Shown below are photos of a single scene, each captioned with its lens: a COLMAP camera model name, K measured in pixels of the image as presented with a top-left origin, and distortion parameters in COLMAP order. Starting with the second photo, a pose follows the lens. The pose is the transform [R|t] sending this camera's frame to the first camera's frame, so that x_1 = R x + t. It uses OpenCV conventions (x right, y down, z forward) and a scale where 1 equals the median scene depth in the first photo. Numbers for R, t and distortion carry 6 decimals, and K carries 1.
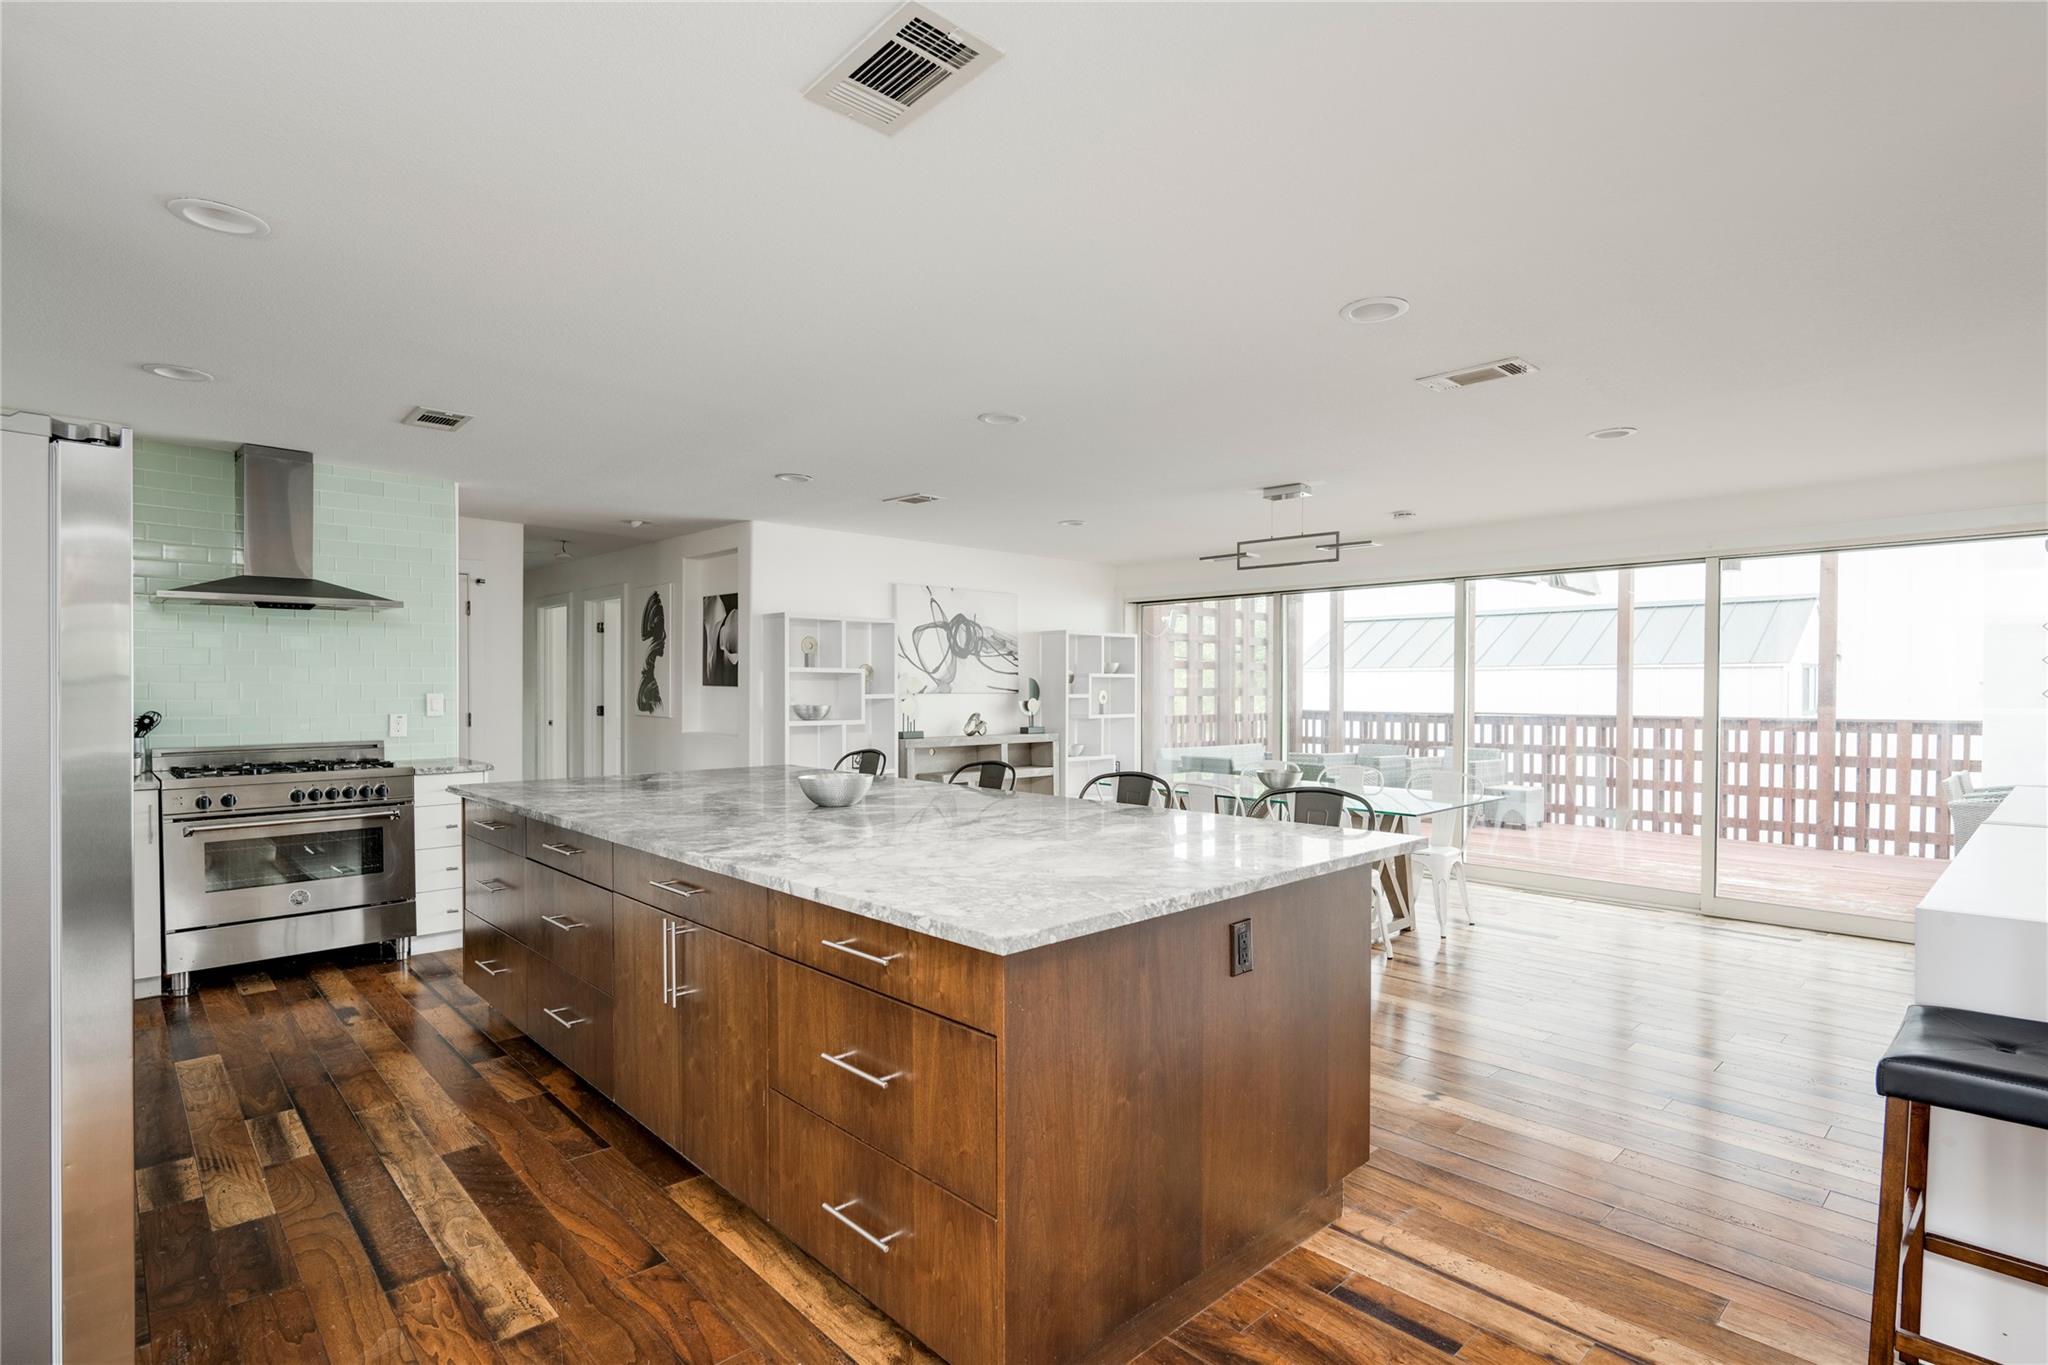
lens RADIAL K [[988.8, 0, 1024.0], [0, 988.8, 682.5], [0, 0, 1]] dist [-0.000825, -0.000236]
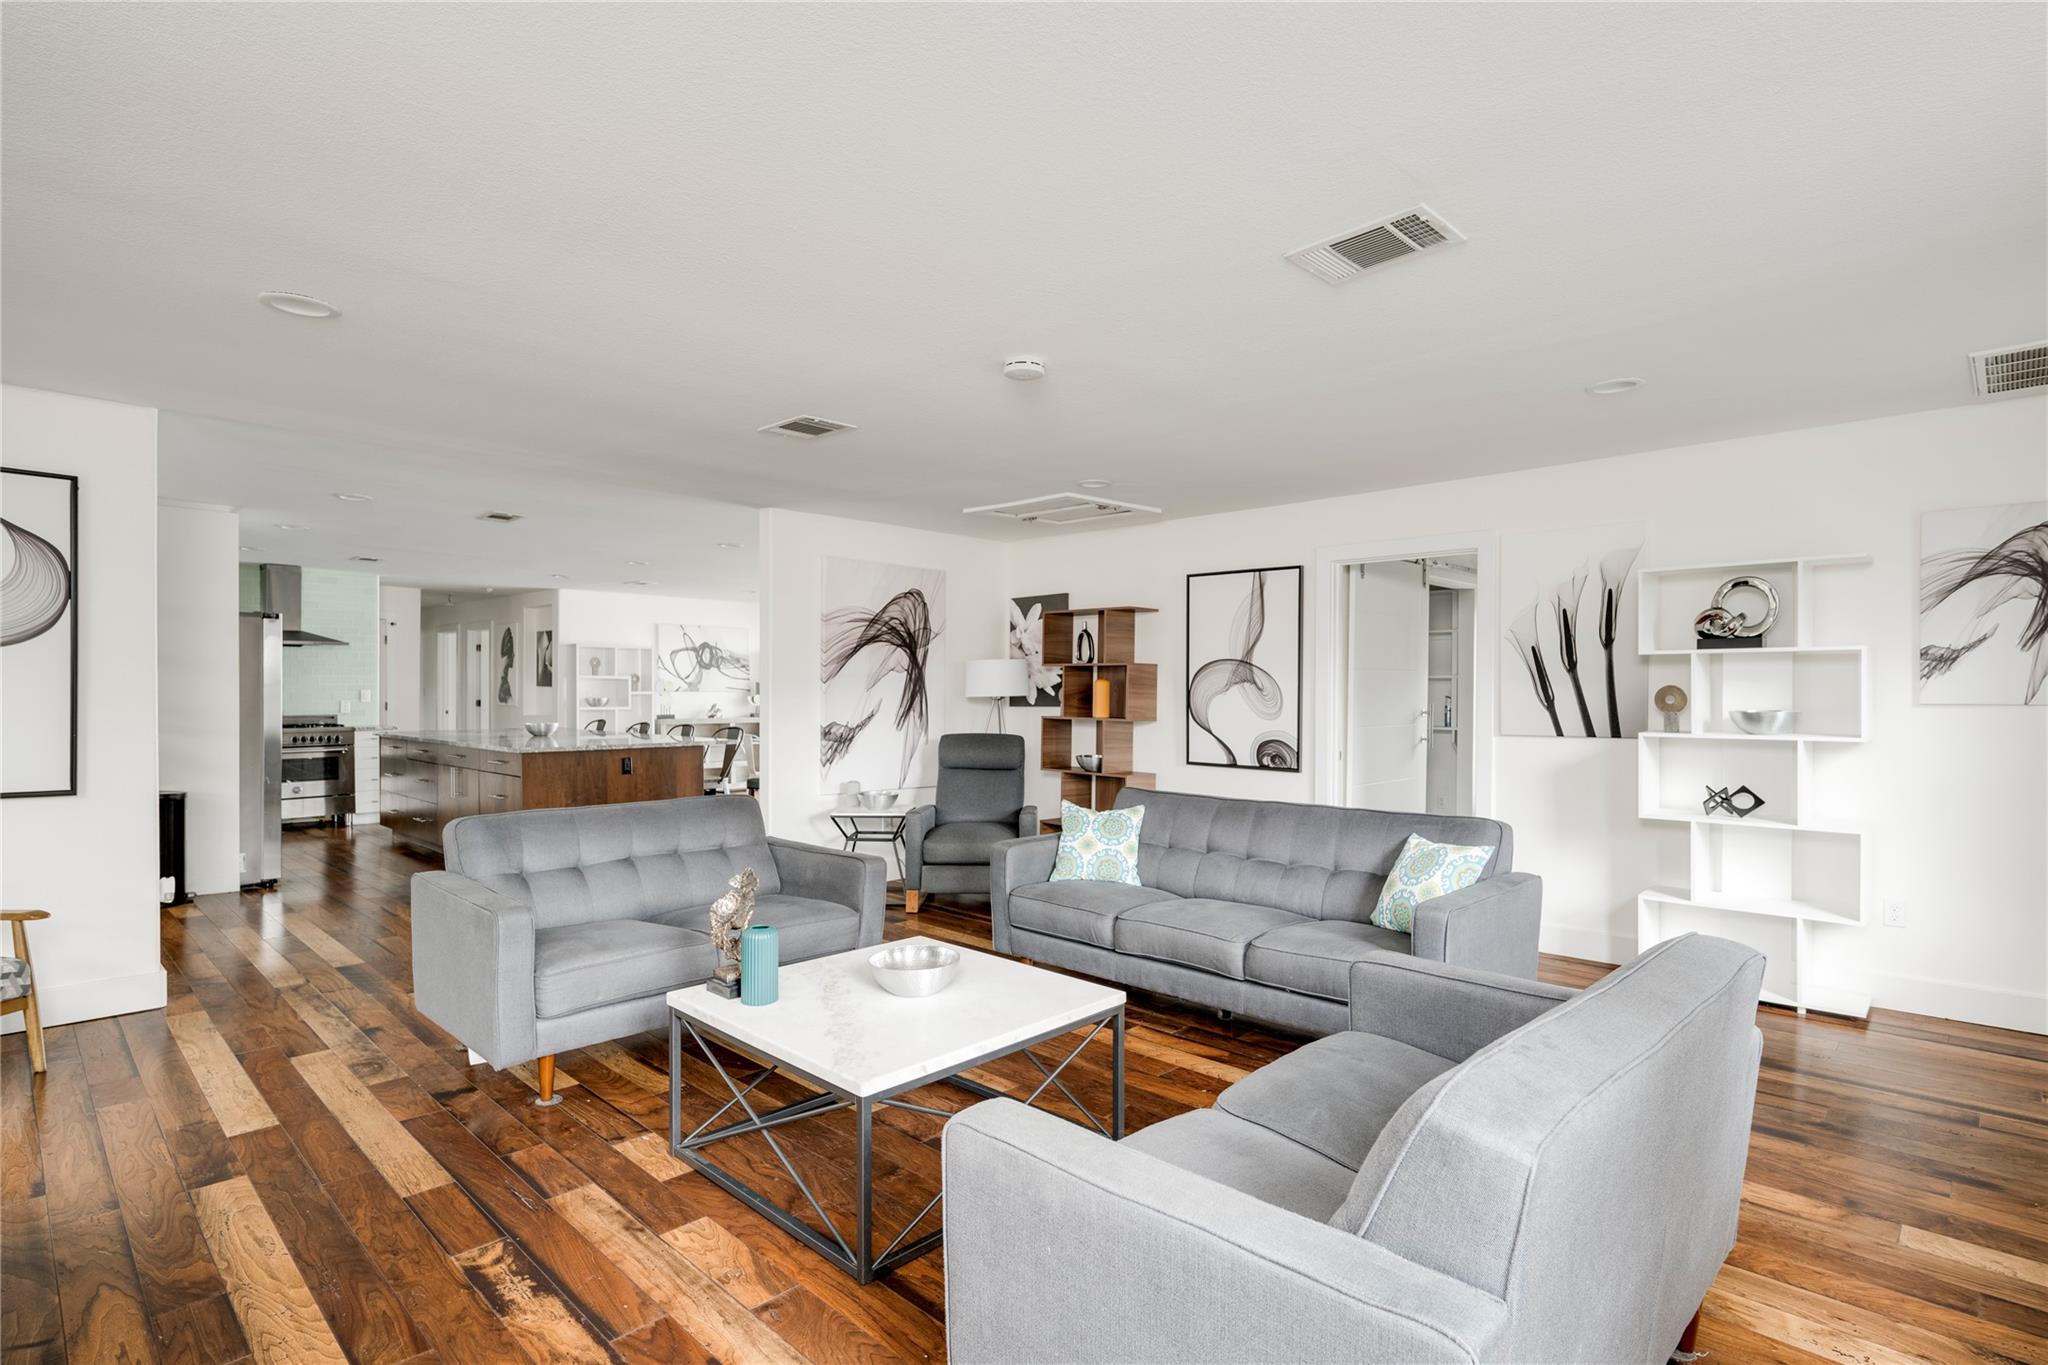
lens RADIAL K [[978.2, 0, 1024.0], [0, 978.2, 682.5], [0, 0, 1]] dist [-0.000440, -0.000633]
pose [[0.998264, 0.002485, 0.058838, 0.401726], [-0.002247, 0.999989, -0.004114, 0.001905], [-0.058848, 0.003975, 0.998259, -0.686230]]
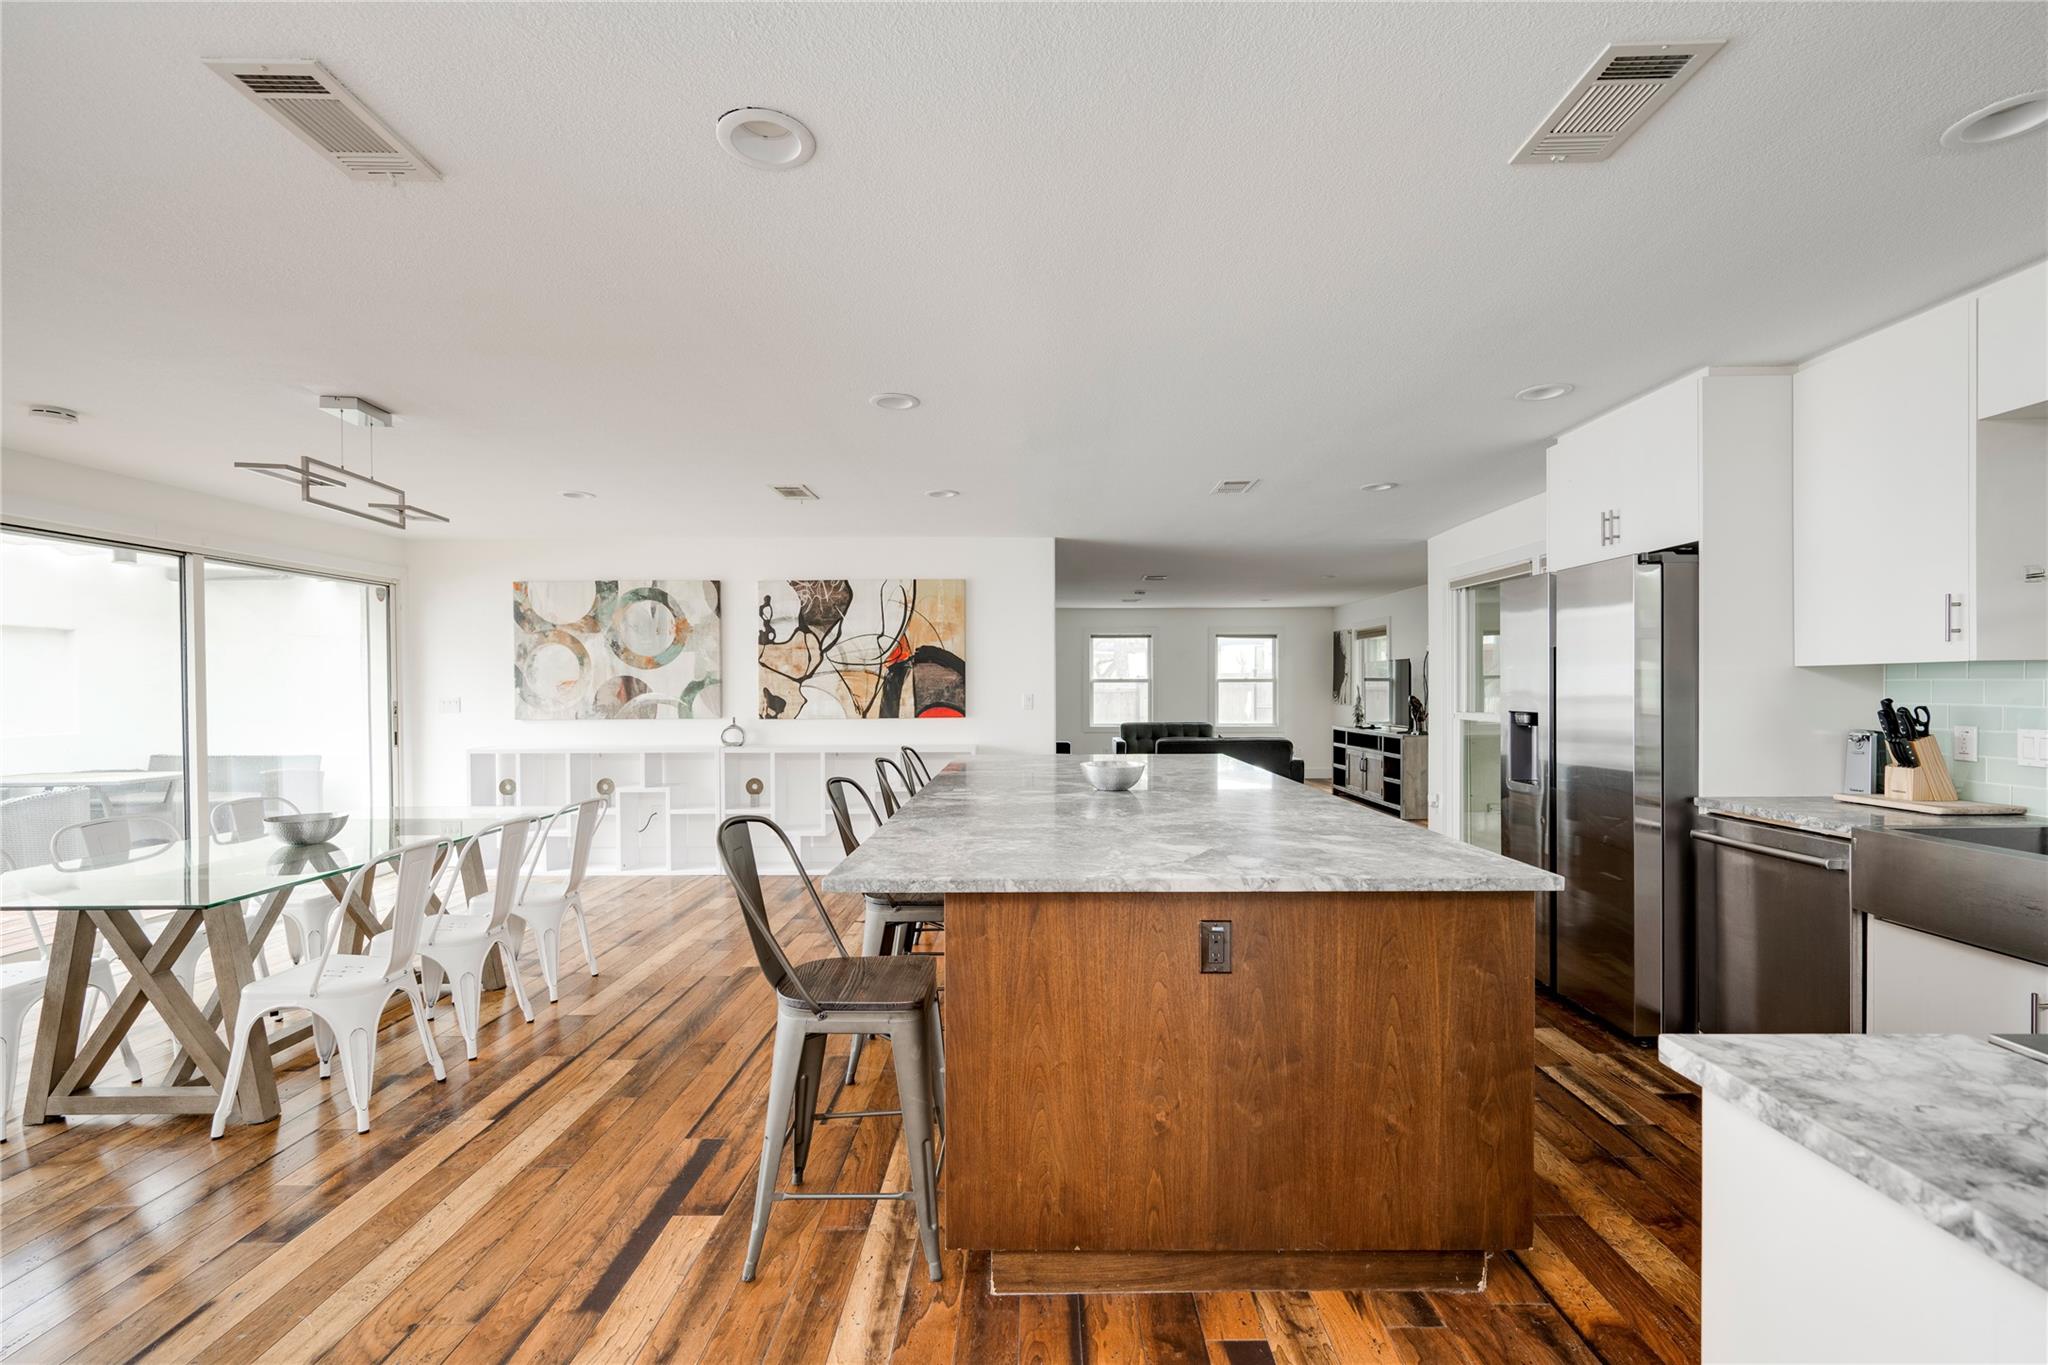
lens RADIAL K [[988.8, 0, 1024.0], [0, 988.8, 682.5], [0, 0, 1]] dist [-0.000825, -0.000236]
pose [[-0.741723, 0.000983, 0.670706, -0.461973], [0.003463, 0.999991, 0.002364, -0.001123], [-0.670698, 0.004076, -0.741720, 1.010981]]
